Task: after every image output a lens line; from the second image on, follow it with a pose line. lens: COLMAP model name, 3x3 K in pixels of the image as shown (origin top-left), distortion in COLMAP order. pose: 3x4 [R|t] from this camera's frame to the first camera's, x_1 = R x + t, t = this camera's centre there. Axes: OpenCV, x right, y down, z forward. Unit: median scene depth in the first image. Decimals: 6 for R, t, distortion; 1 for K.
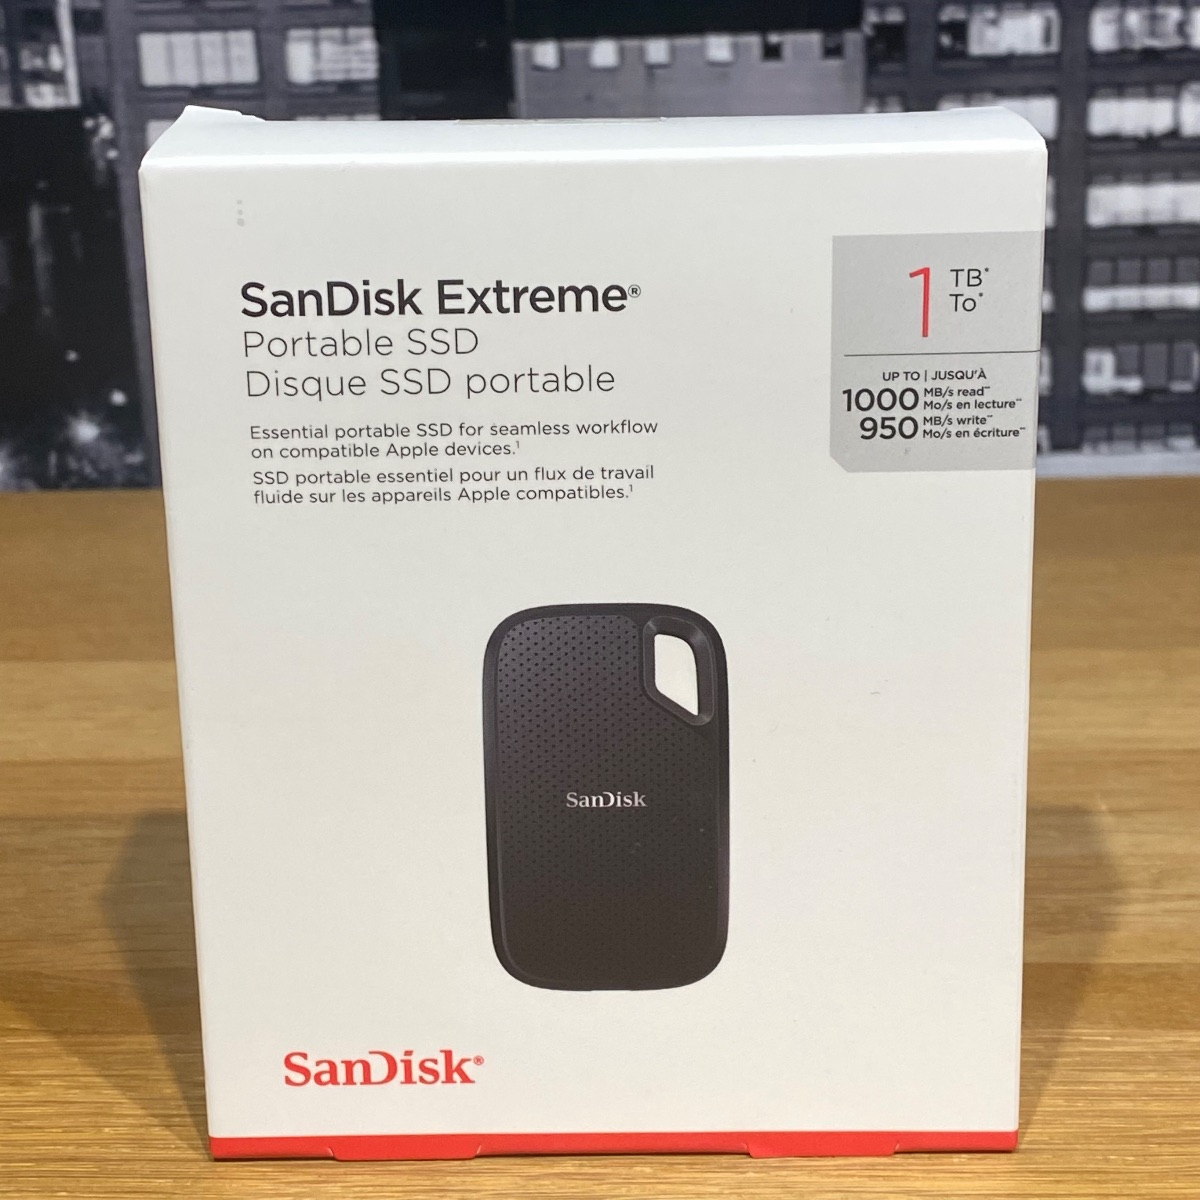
lens RADIAL K [[2412.6, 0, 571.1], [0, 2412.6, 592.7], [0, 0, 1]] dist [0.207236, -0.679254]
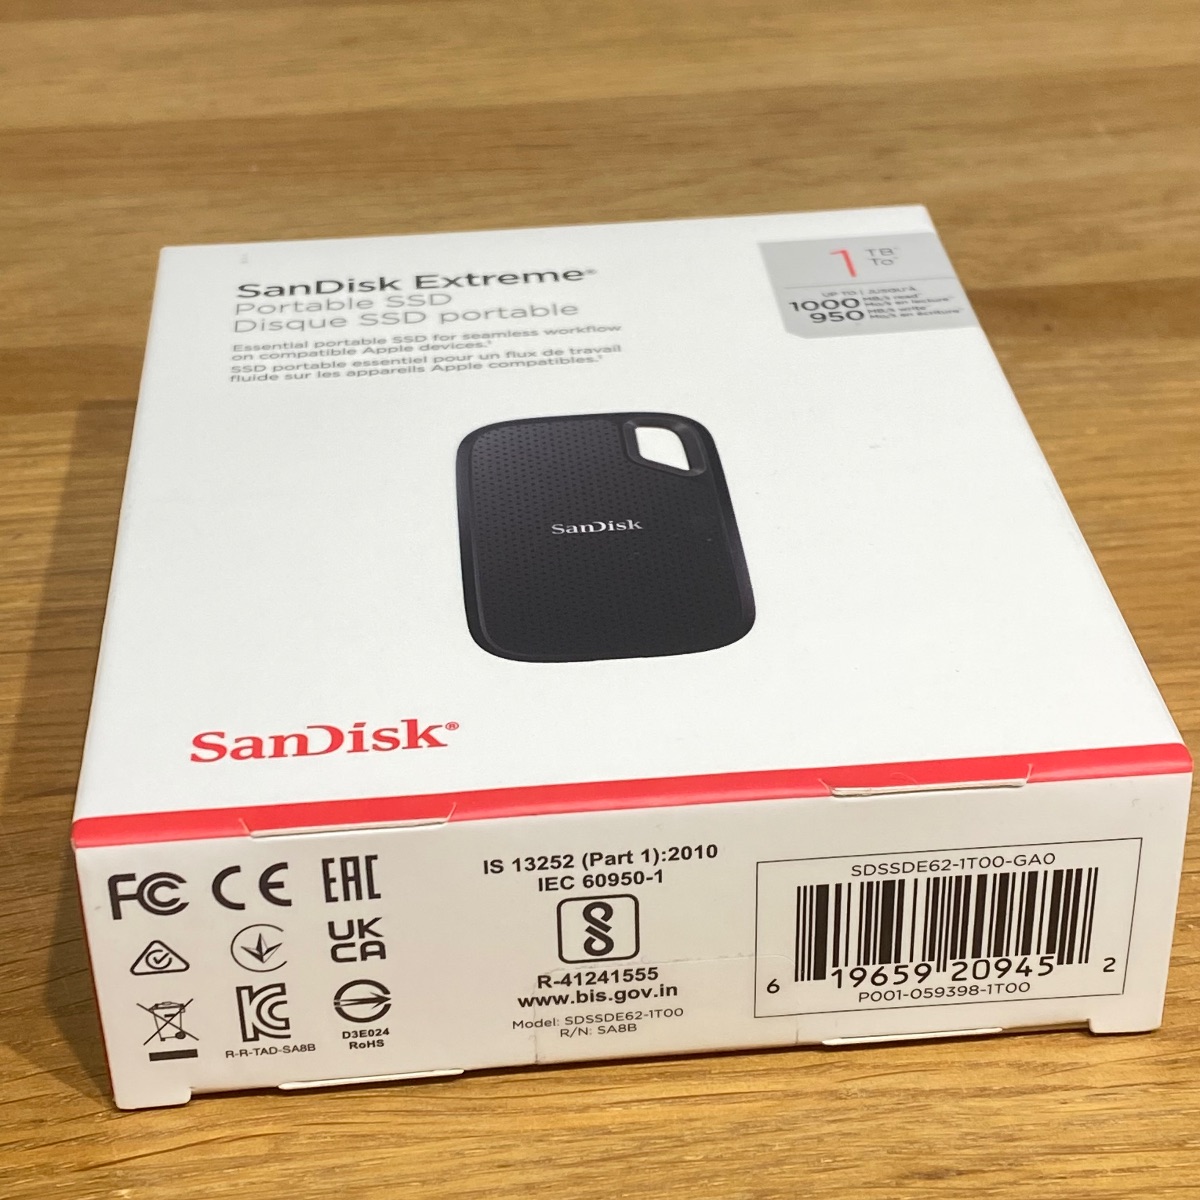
lens RADIAL K [[2471.0, 0, 600.0], [0, 2471.0, 600.0], [0, 0, 1]] dist [0.250050, -1.048088]
pose [[0.998125, -0.038419, 0.047647, -0.029762], [0.056273, 0.269786, -0.961275, 1.009292], [0.024076, 0.962154, 0.271442, 0.820547]]
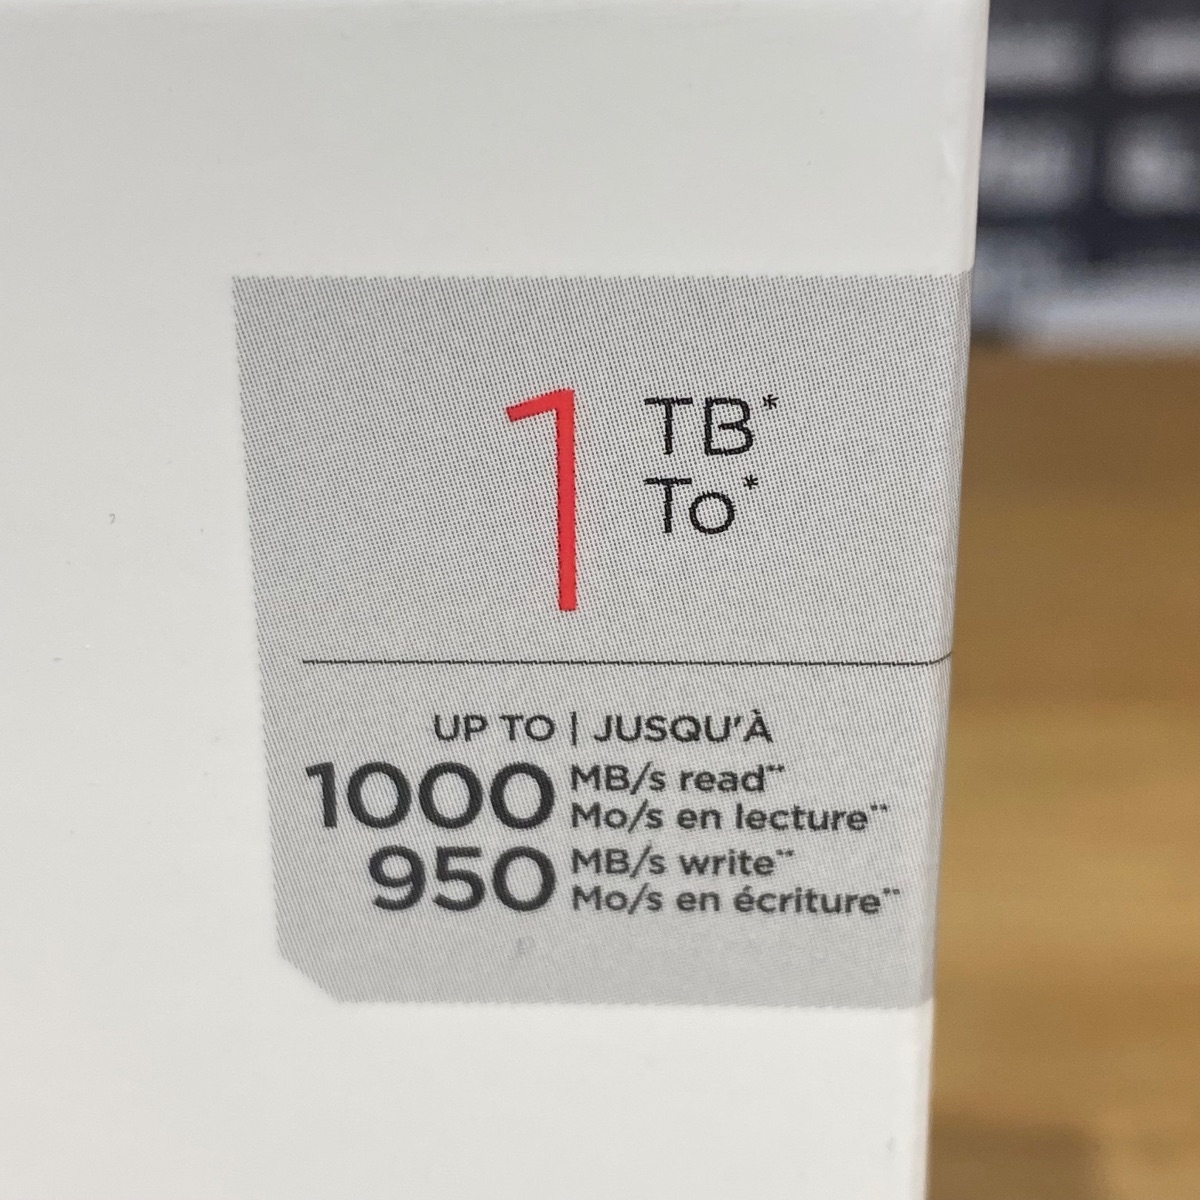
lens RADIAL K [[2483.8, 0, 574.4], [0, 2483.8, 598.2], [0, 0, 1]] dist [0.217593, -0.894409]
pose [[0.999901, 0.014056, -0.000312, 0.145005], [-0.013914, 0.992496, 0.121481, -0.142176], [0.002018, -0.121464, 0.992594, 0.689027]]
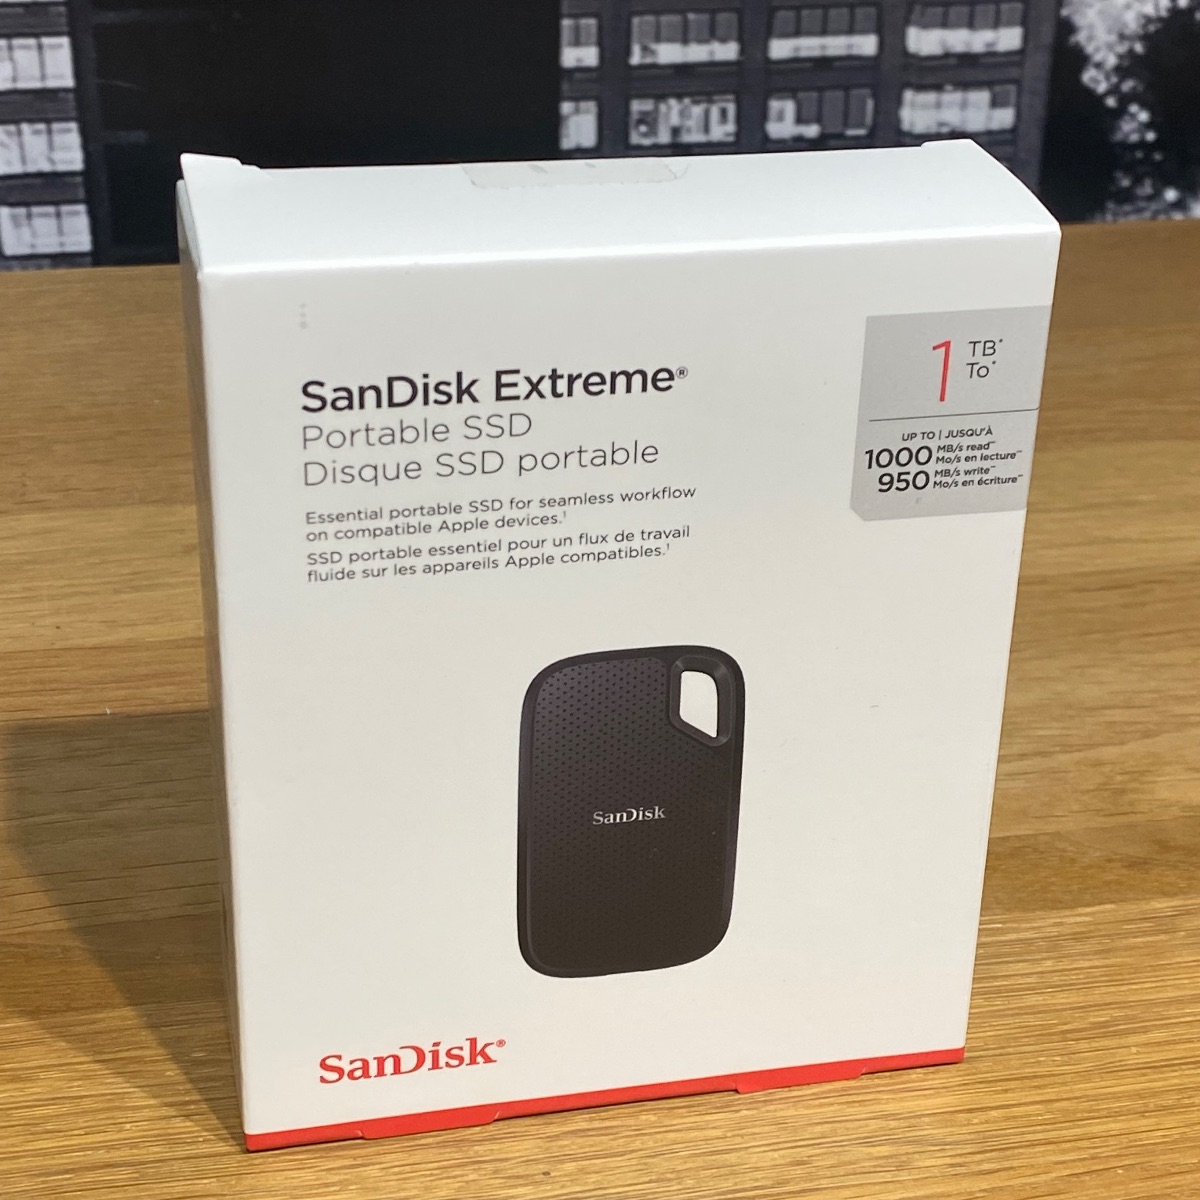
lens RADIAL K [[2405.2, 0, 623.6], [0, 2405.2, 600.4], [0, 0, 1]] dist [0.210614, -0.717501]
pose [[0.970117, -0.067378, 0.233096, -0.242155], [0.019988, 0.979599, 0.199968, -0.232531], [-0.241814, -0.189333, 0.951672, 0.002139]]
